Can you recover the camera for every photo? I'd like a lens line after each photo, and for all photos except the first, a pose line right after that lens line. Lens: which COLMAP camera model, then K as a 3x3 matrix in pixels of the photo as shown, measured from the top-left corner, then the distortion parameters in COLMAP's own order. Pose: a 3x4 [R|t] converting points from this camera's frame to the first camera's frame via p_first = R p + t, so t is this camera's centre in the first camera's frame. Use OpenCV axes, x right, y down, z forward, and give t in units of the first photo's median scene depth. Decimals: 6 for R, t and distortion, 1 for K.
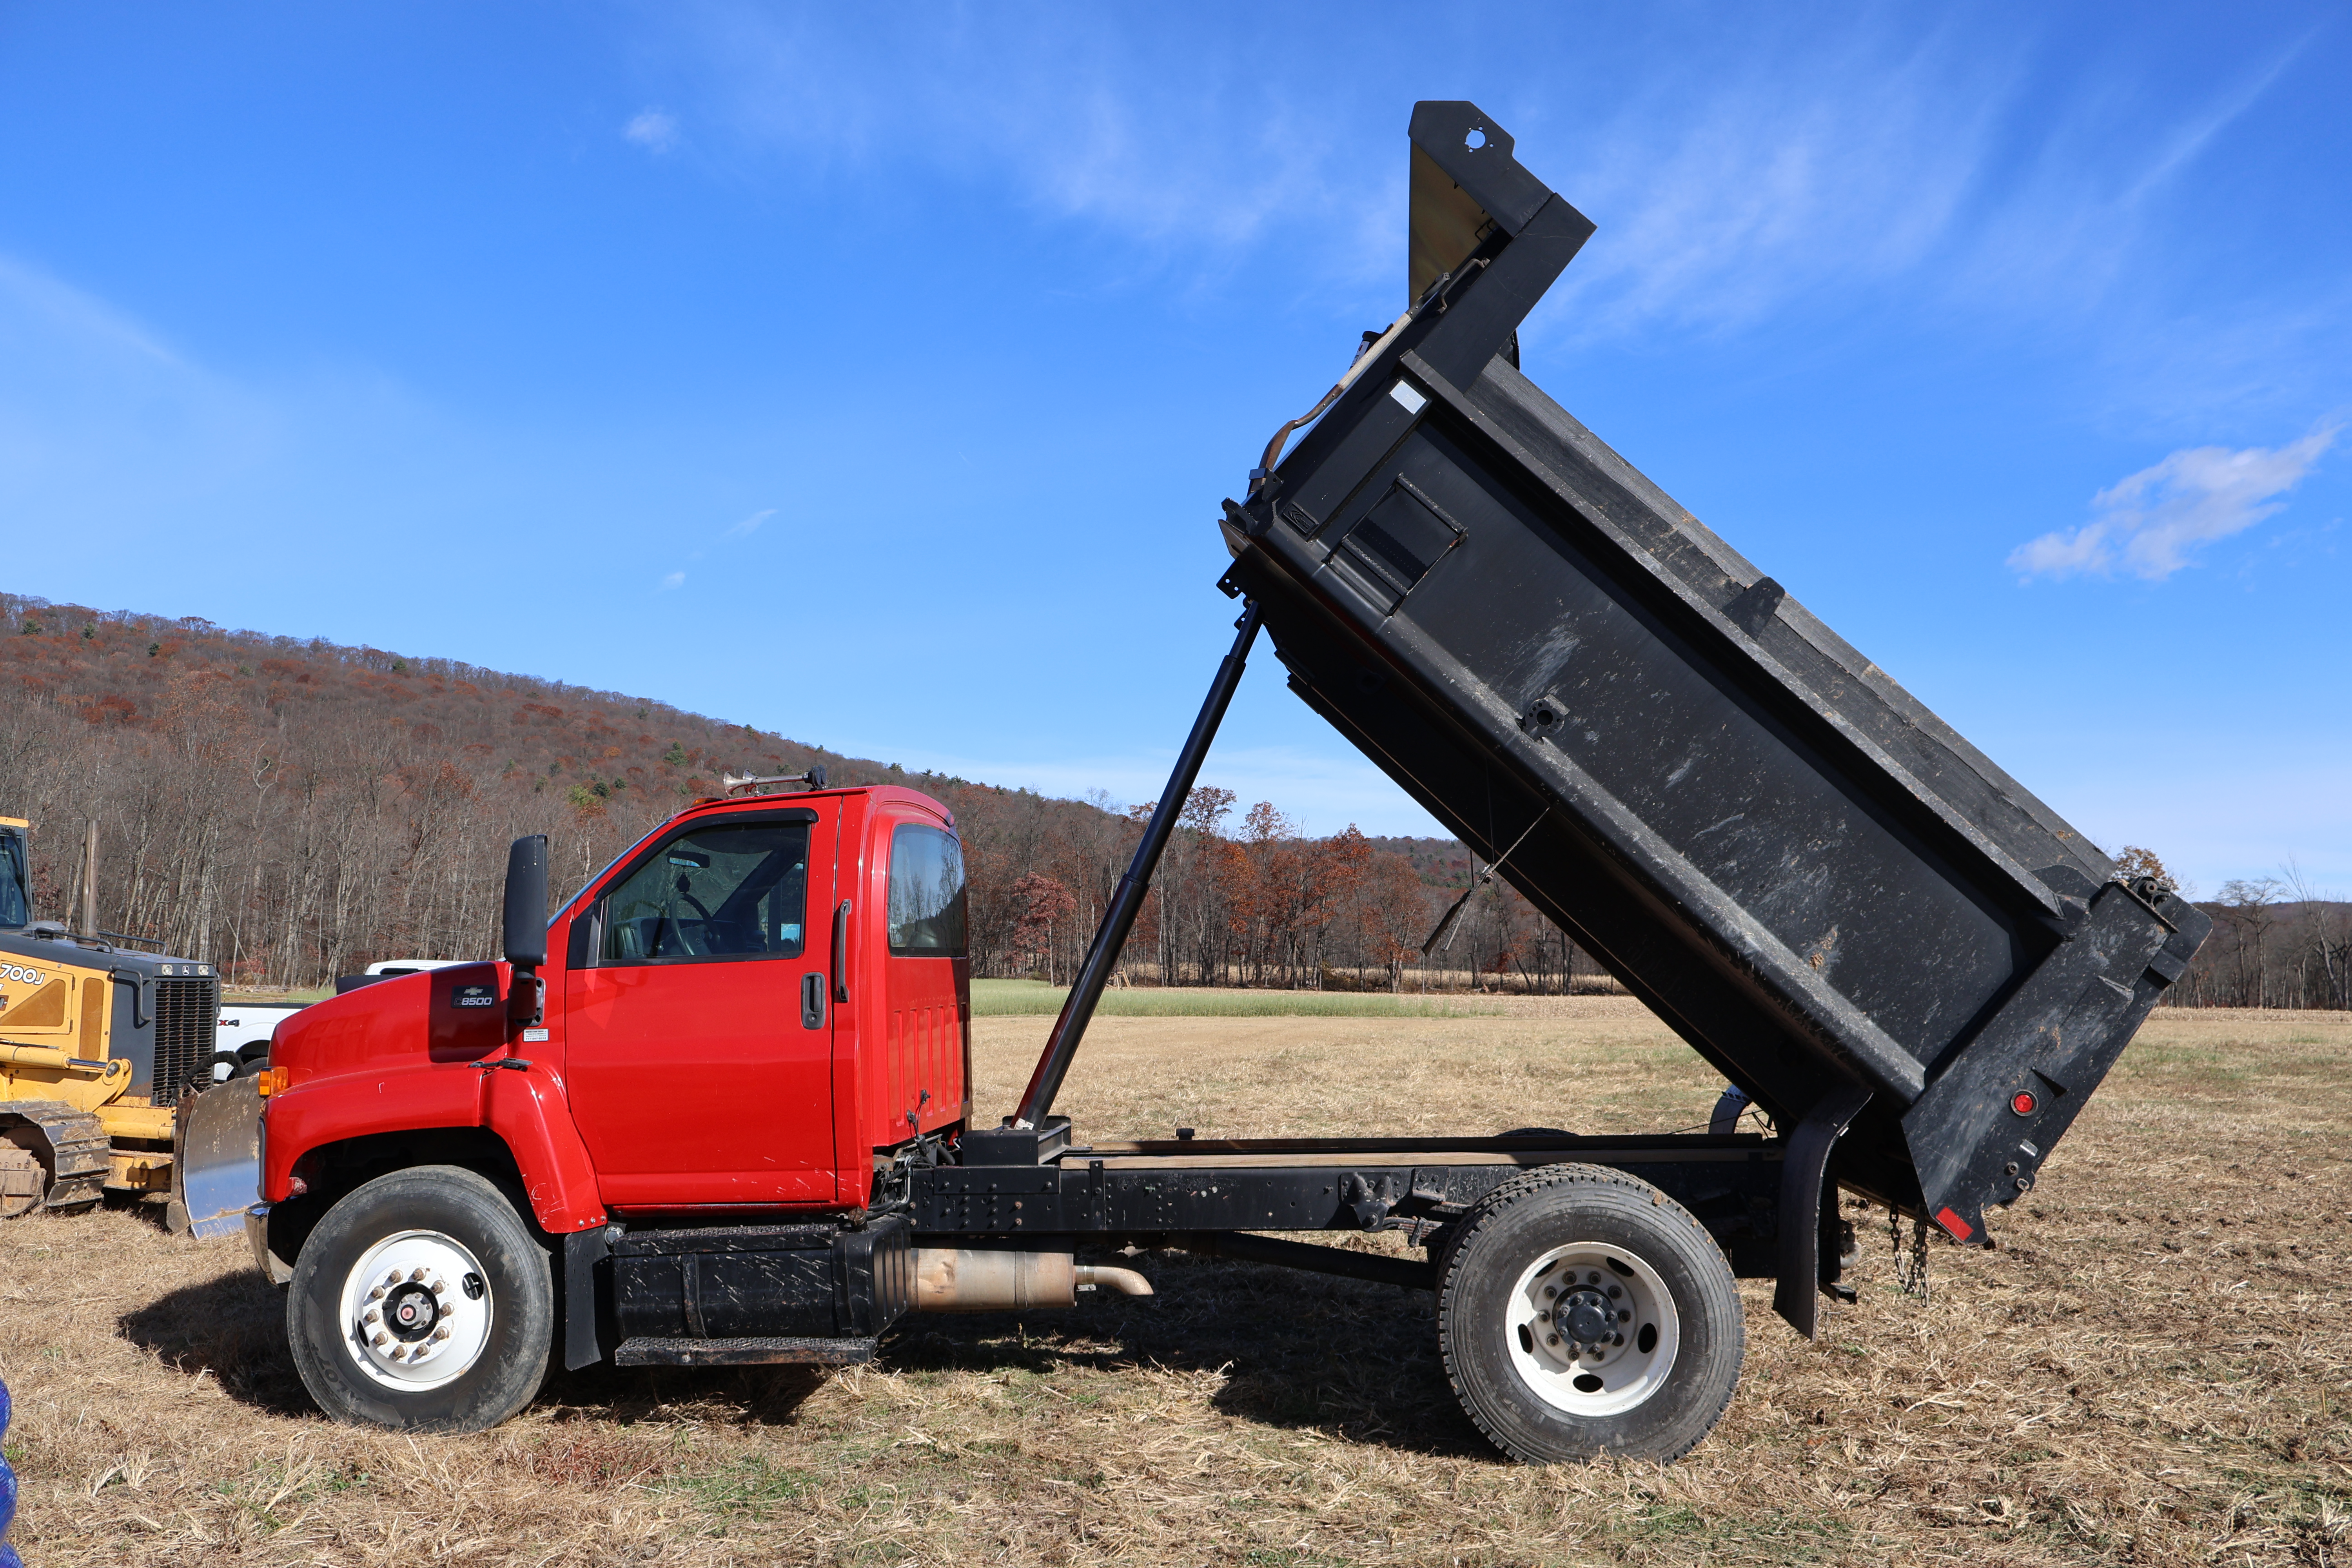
lens RADIAL K [[2003.5, 0, 1176.0], [0, 2003.5, 784.0], [0, 0, 1]] dist [0.013758, -0.012475]
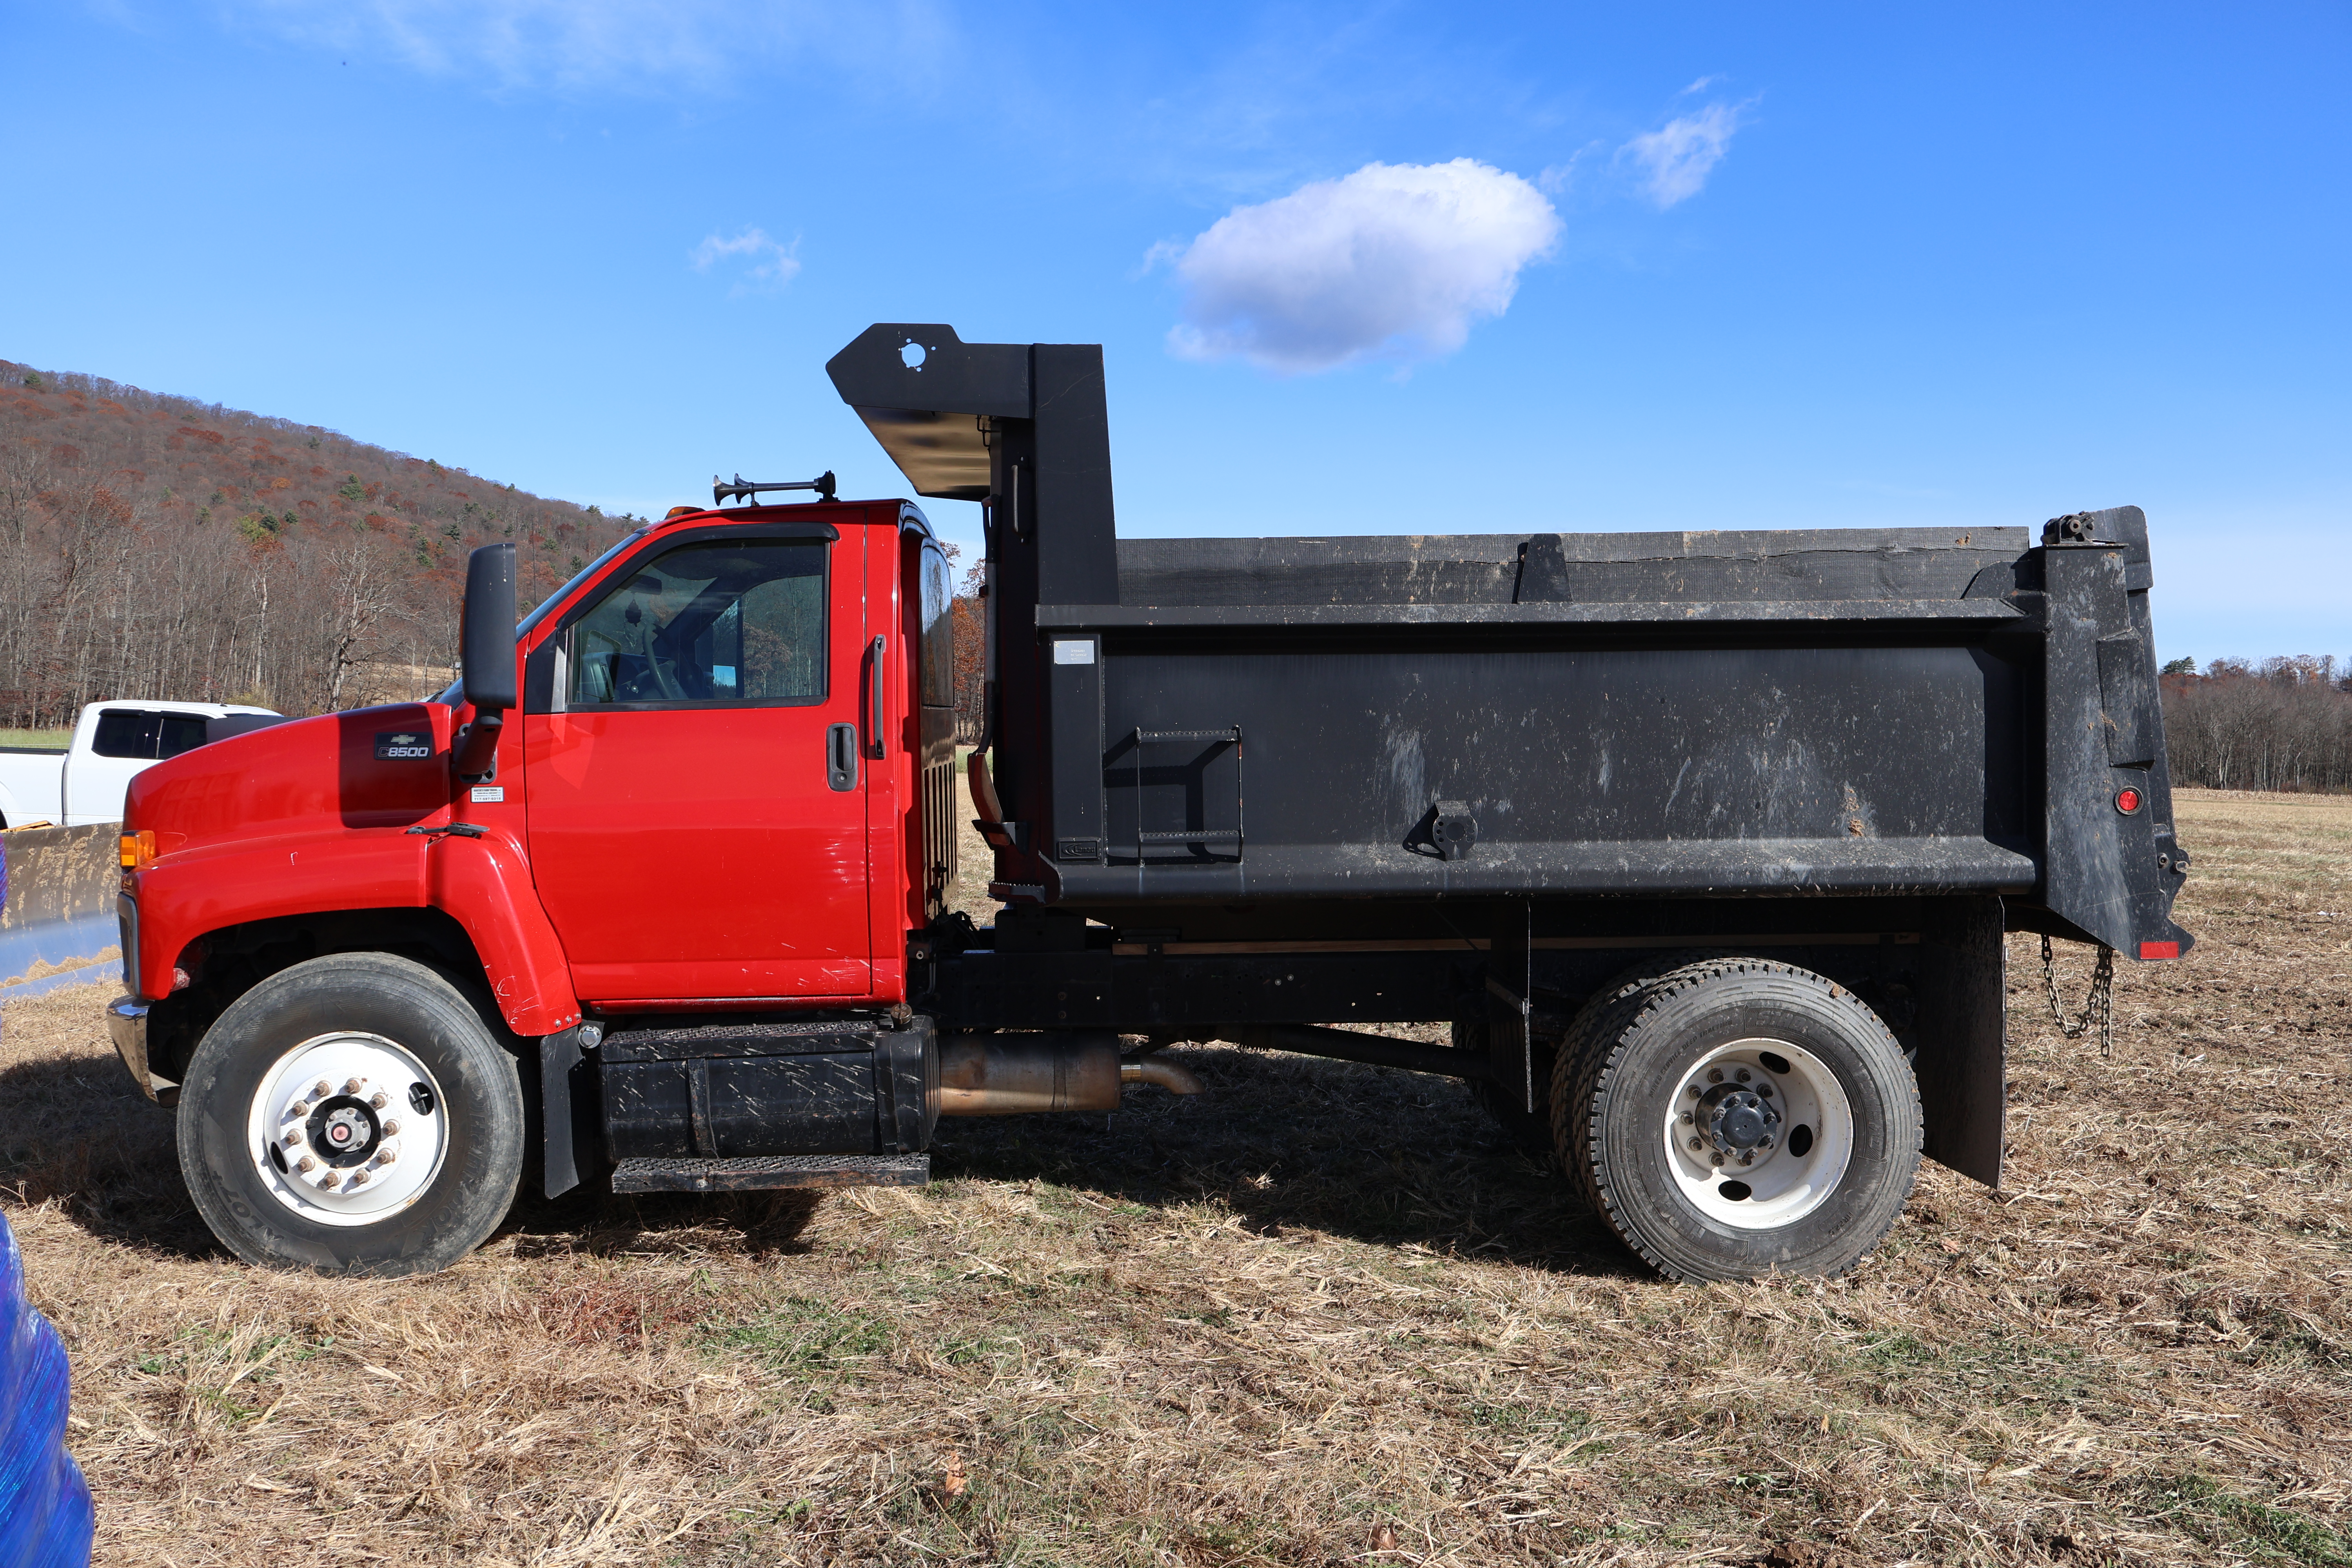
lens RADIAL K [[1990.0, 0, 1176.0], [0, 1990.0, 784.0], [0, 0, 1]] dist [-0.003458, 0.009798]
pose [[0.987919, 0.010590, 0.154606, -0.174467], [-0.029167, 0.992539, 0.118385, 0.018629], [-0.152199, -0.121465, 0.980858, 0.177771]]
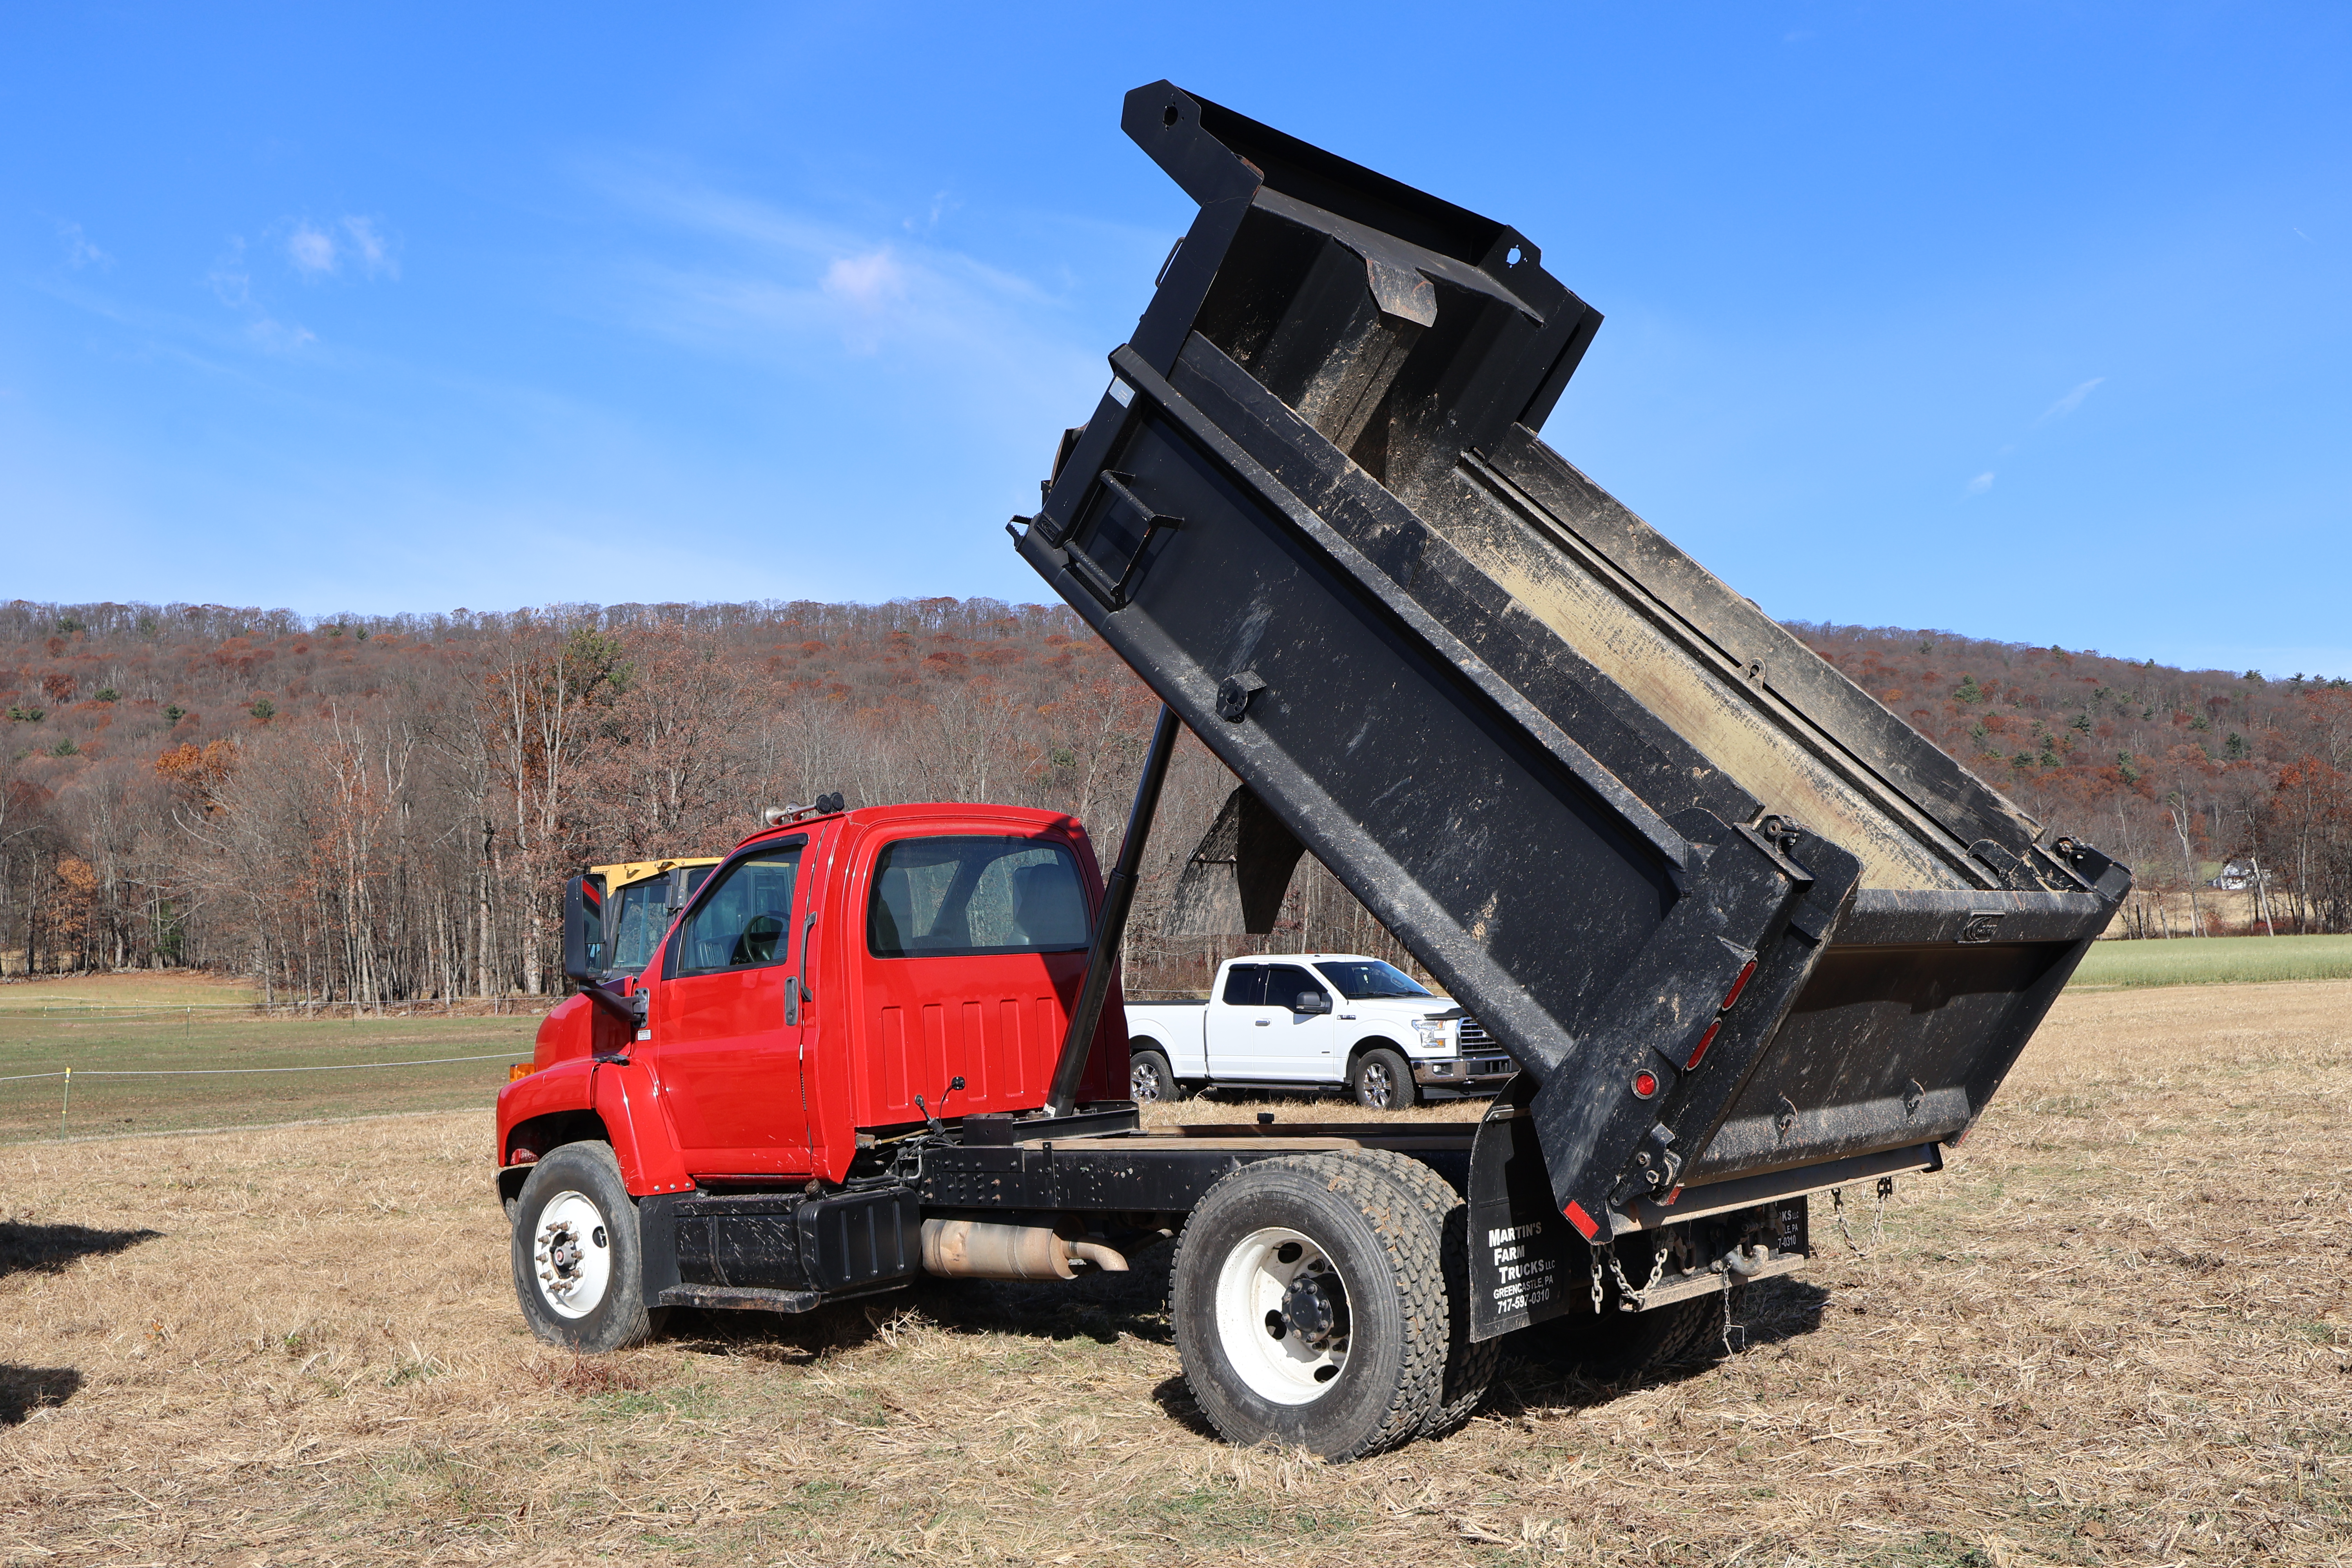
lens RADIAL K [[2255.8, 0, 1176.0], [0, 2255.8, 784.0], [0, 0, 1]] dist [0.044996, 0.002497]
pose [[0.802848, -0.083054, -0.590370, 0.799245], [0.096665, 0.995280, -0.008562, 0.016356], [0.588295, -0.050194, 0.807087, 0.086145]]
